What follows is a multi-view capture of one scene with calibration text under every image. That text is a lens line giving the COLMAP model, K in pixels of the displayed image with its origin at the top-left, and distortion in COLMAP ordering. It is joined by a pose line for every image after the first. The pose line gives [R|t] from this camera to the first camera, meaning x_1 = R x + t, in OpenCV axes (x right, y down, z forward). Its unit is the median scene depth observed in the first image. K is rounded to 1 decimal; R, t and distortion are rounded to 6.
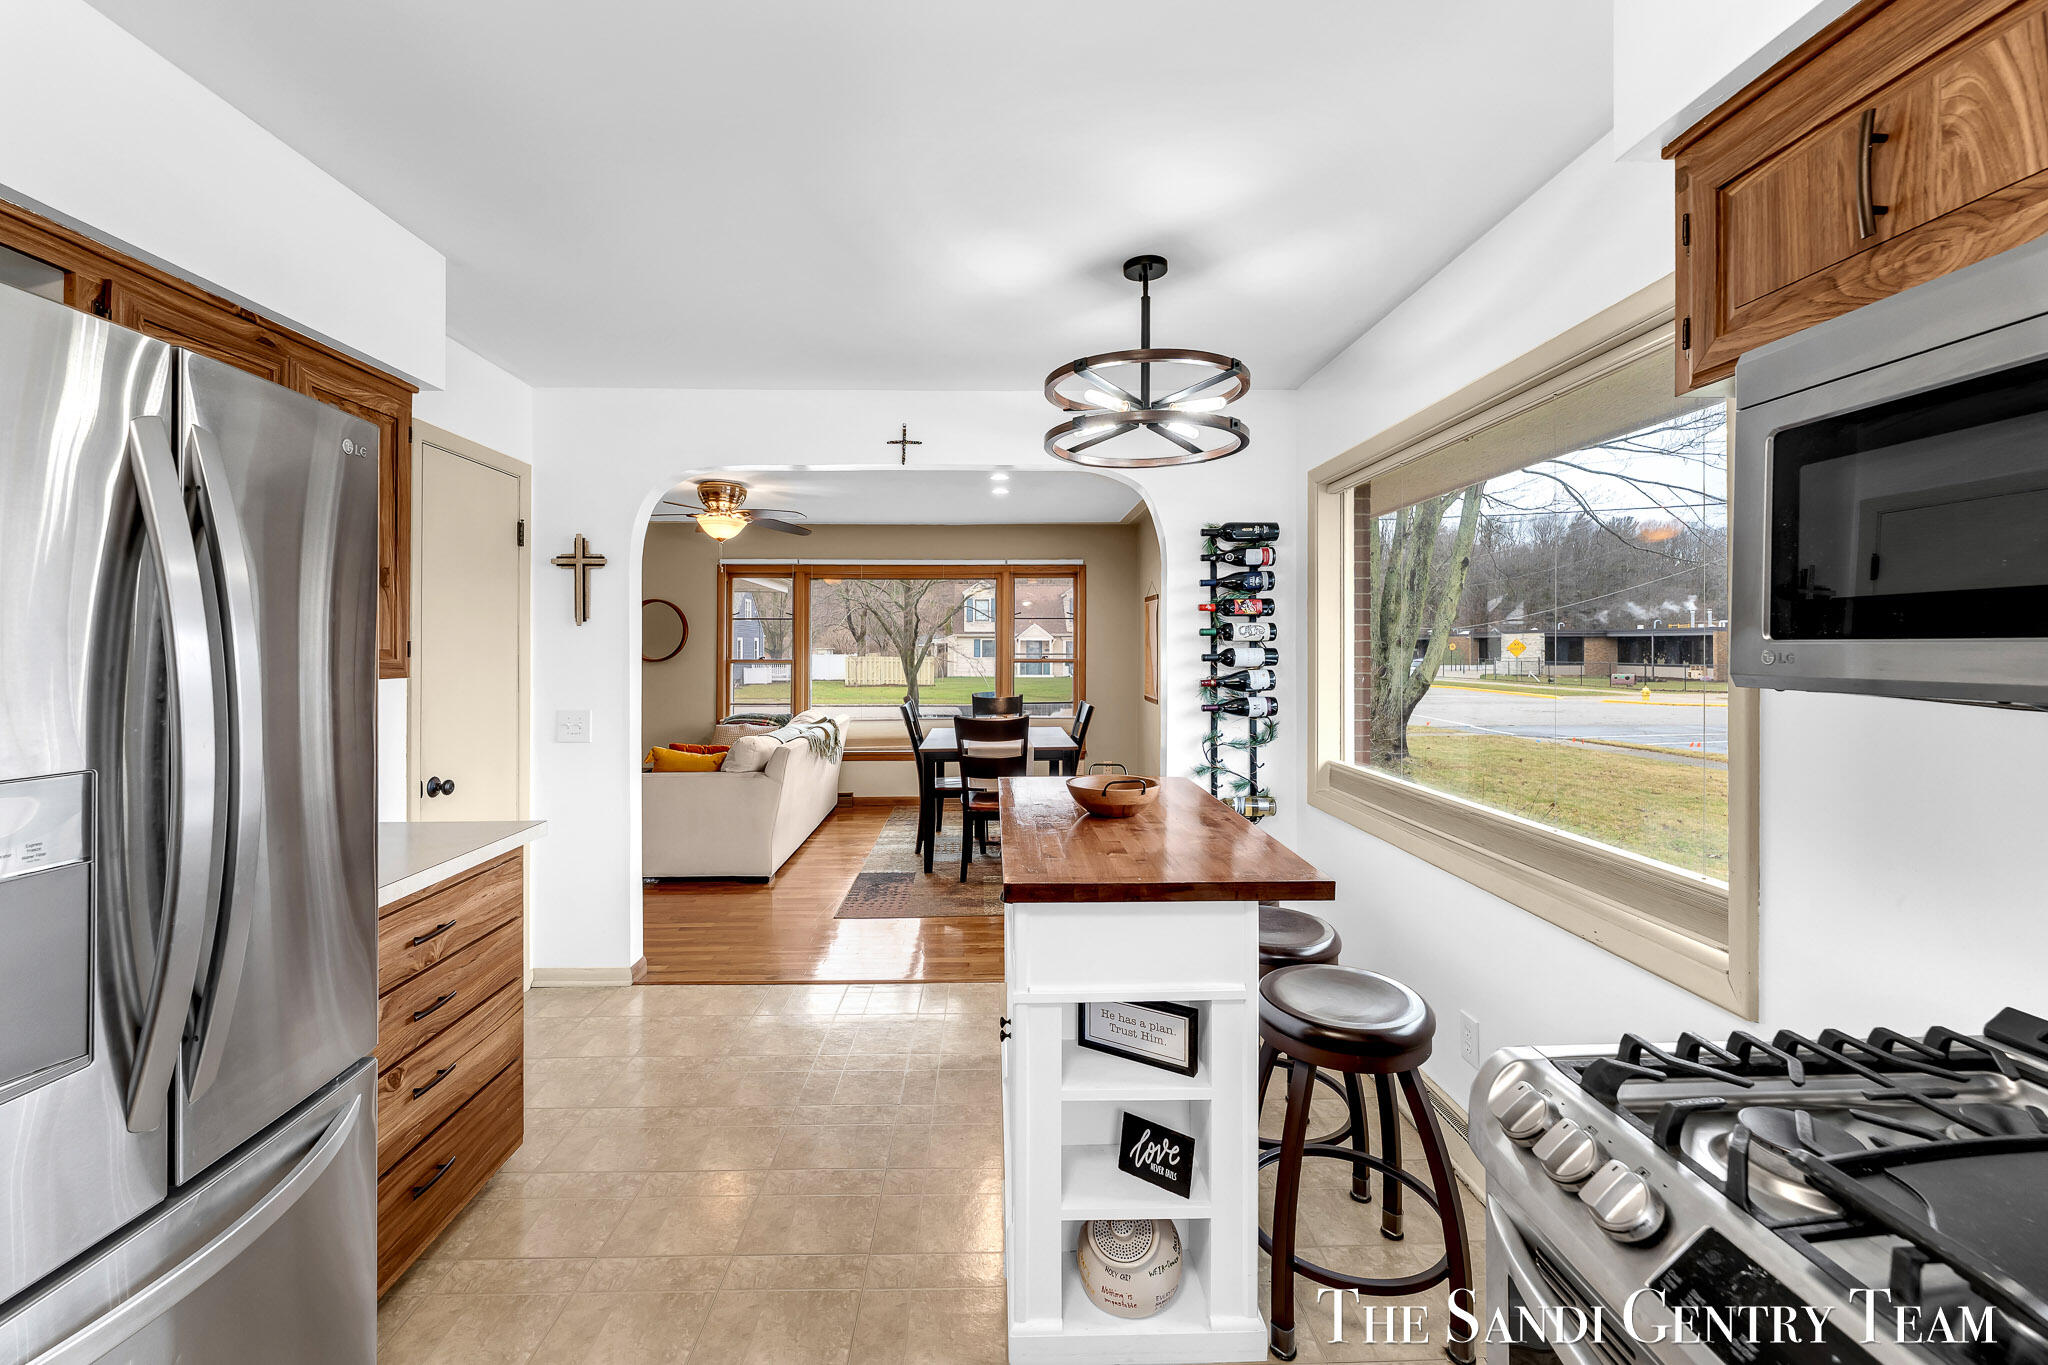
lens RADIAL K [[844.0, 0, 1011.5], [0, 844.0, 649.9], [0, 0, 1]] dist [0.000680, 0.000215]
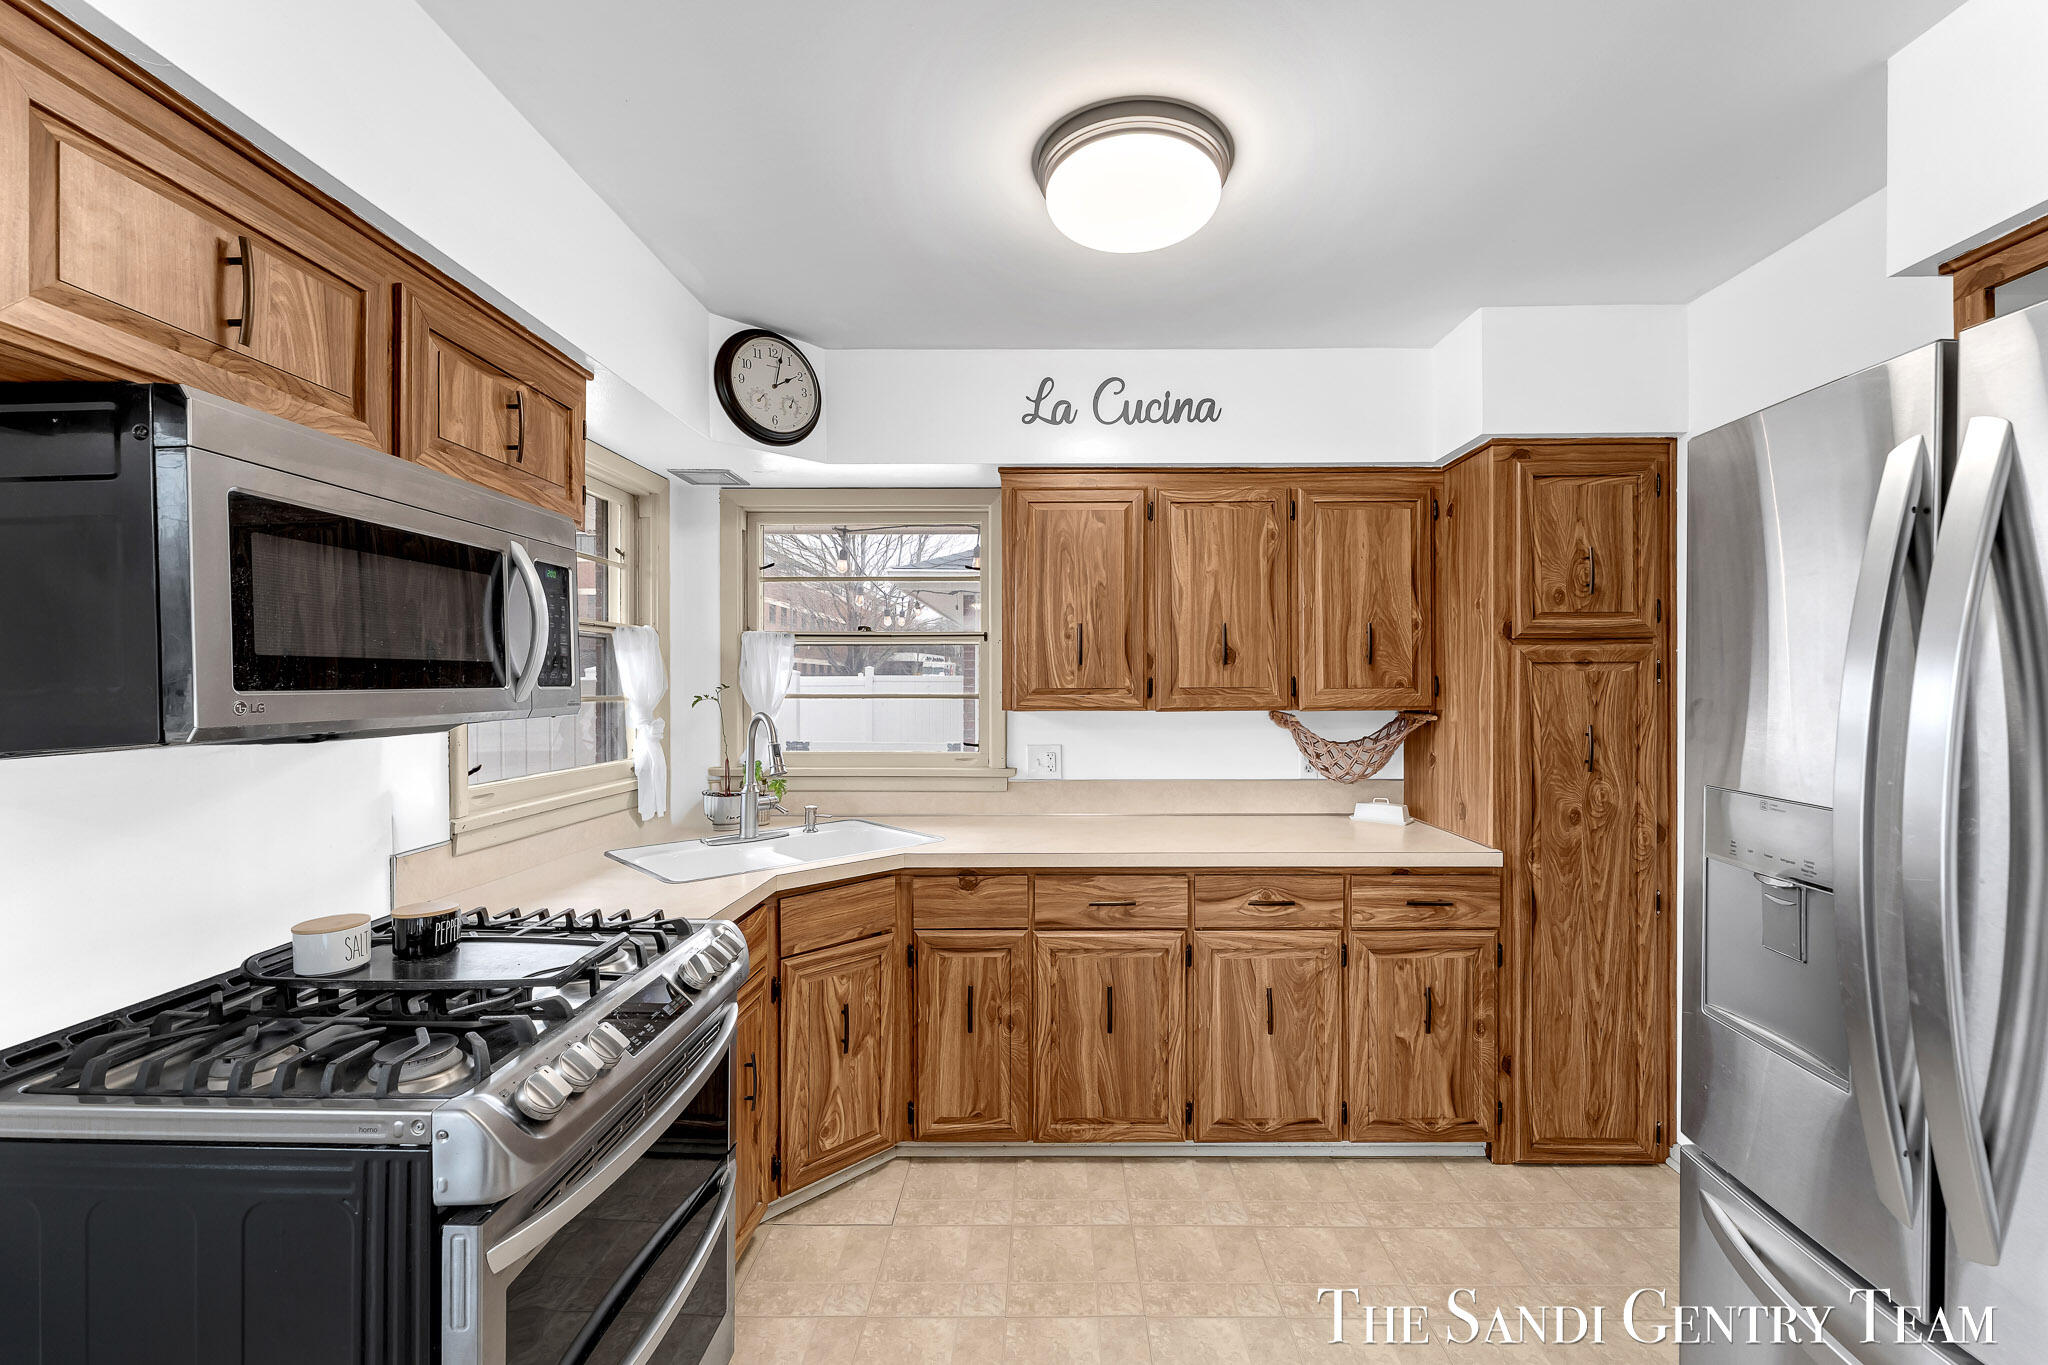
lens RADIAL K [[844.3, 0, 1054.4], [0, 844.3, 683.3], [0, 0, 1]] dist [-0.000138, -0.000084]
pose [[-0.999678, 0.003892, 0.025078, -0.058541], [0.004007, 0.999982, 0.004541, -0.010091], [-0.025060, 0.004640, -0.999675, 0.883180]]
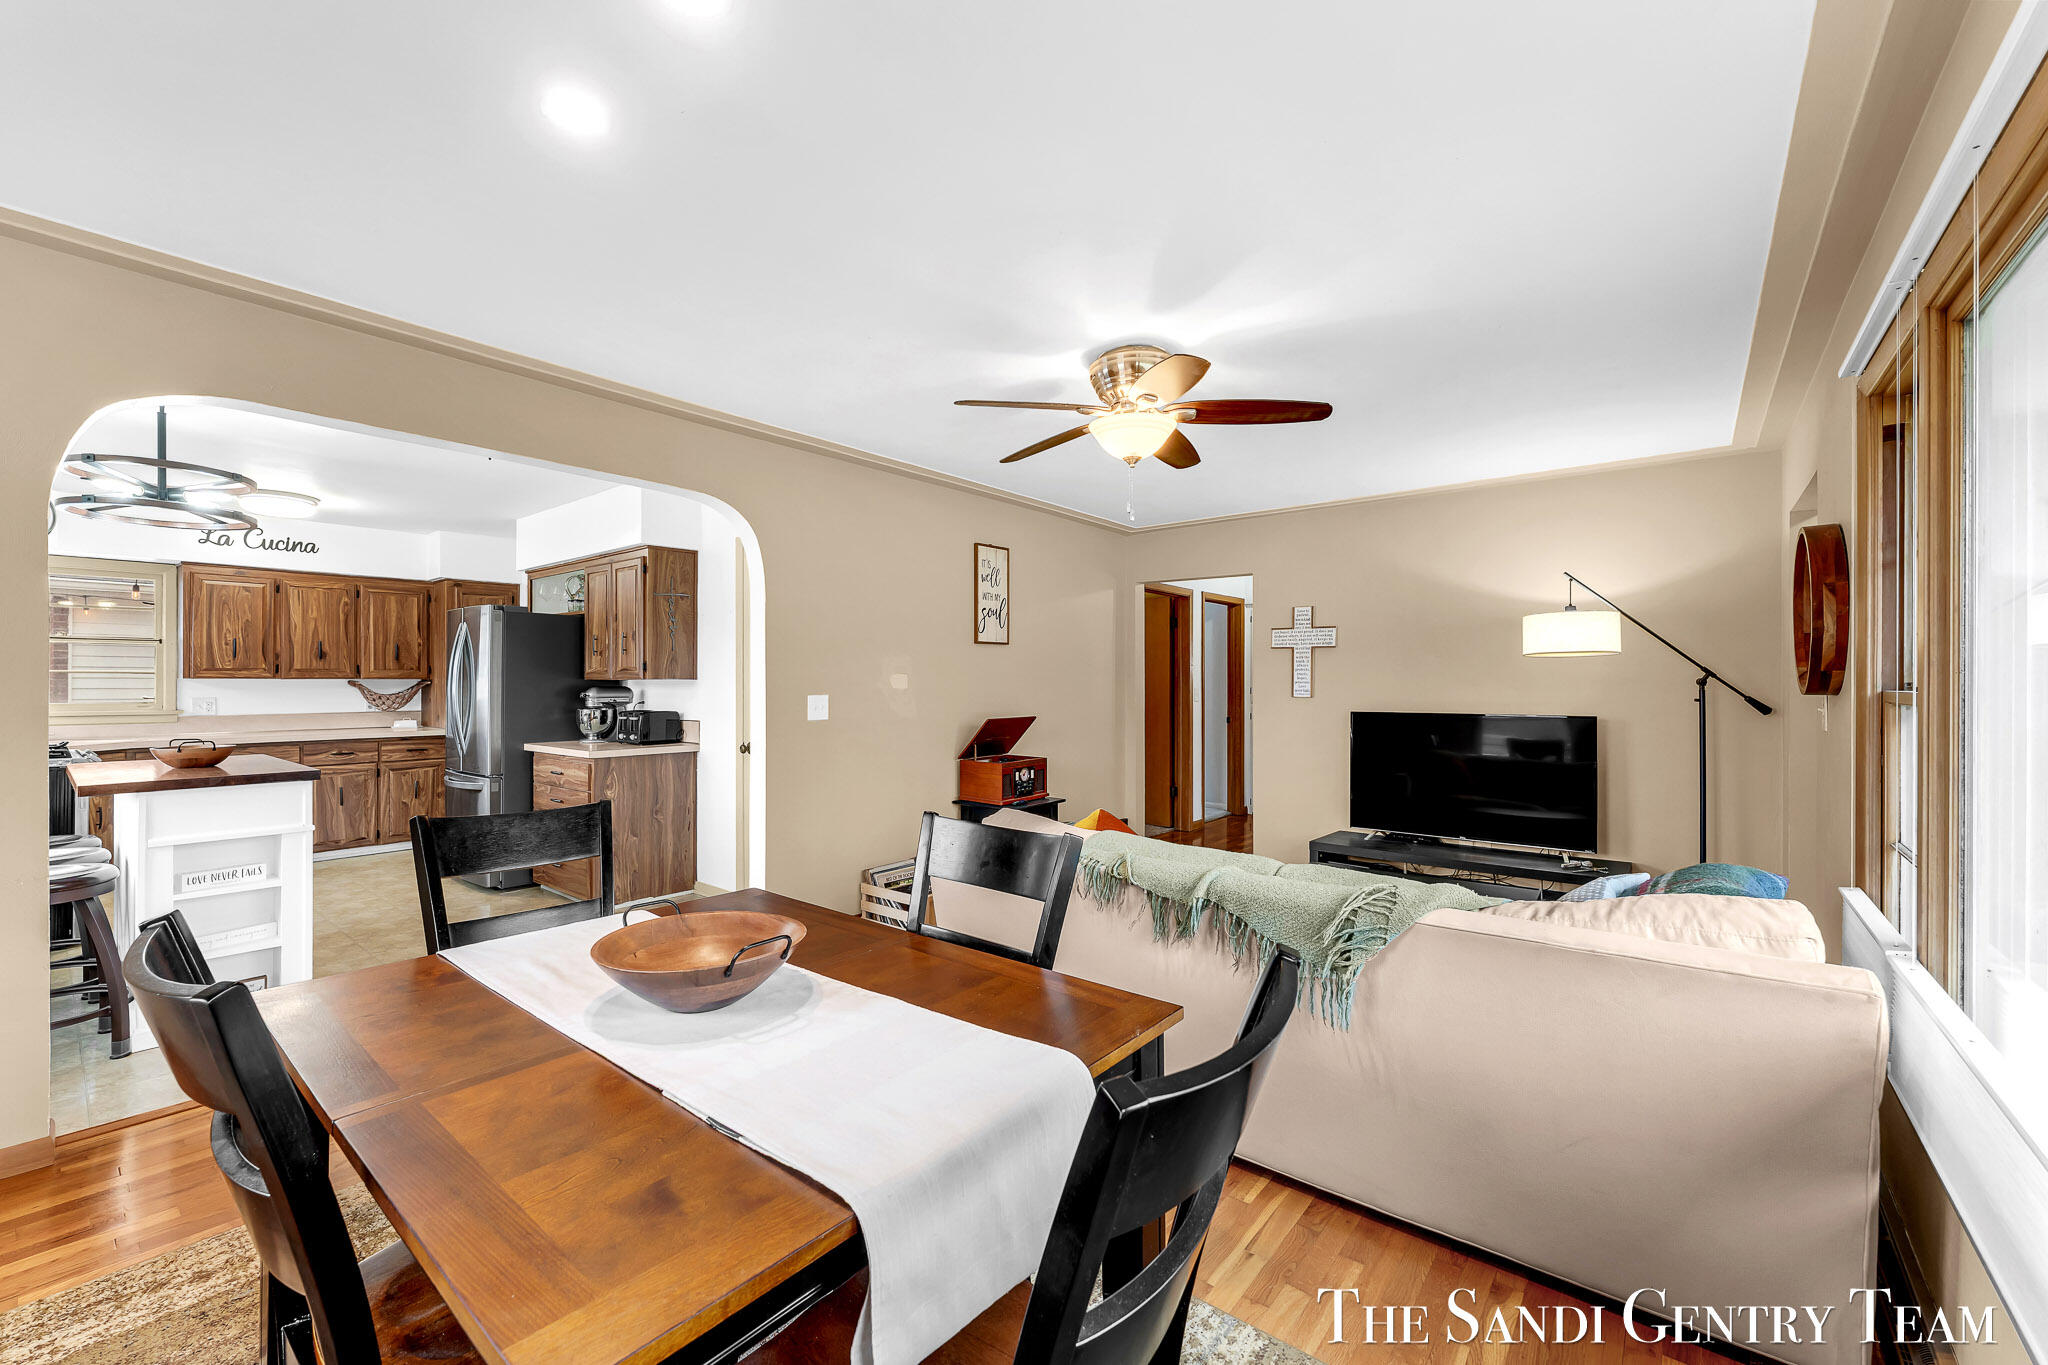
lens RADIAL K [[805.6, 0, 989.9], [0, 805.6, 681.3], [0, 0, 1]] dist [0.000160, 0.000012]
pose [[-0.664182, 0.000991, -0.747570, 0.253942], [-0.002449, 0.999991, 0.003501, 0.029871], [0.747567, 0.004155, -0.664174, 3.131343]]
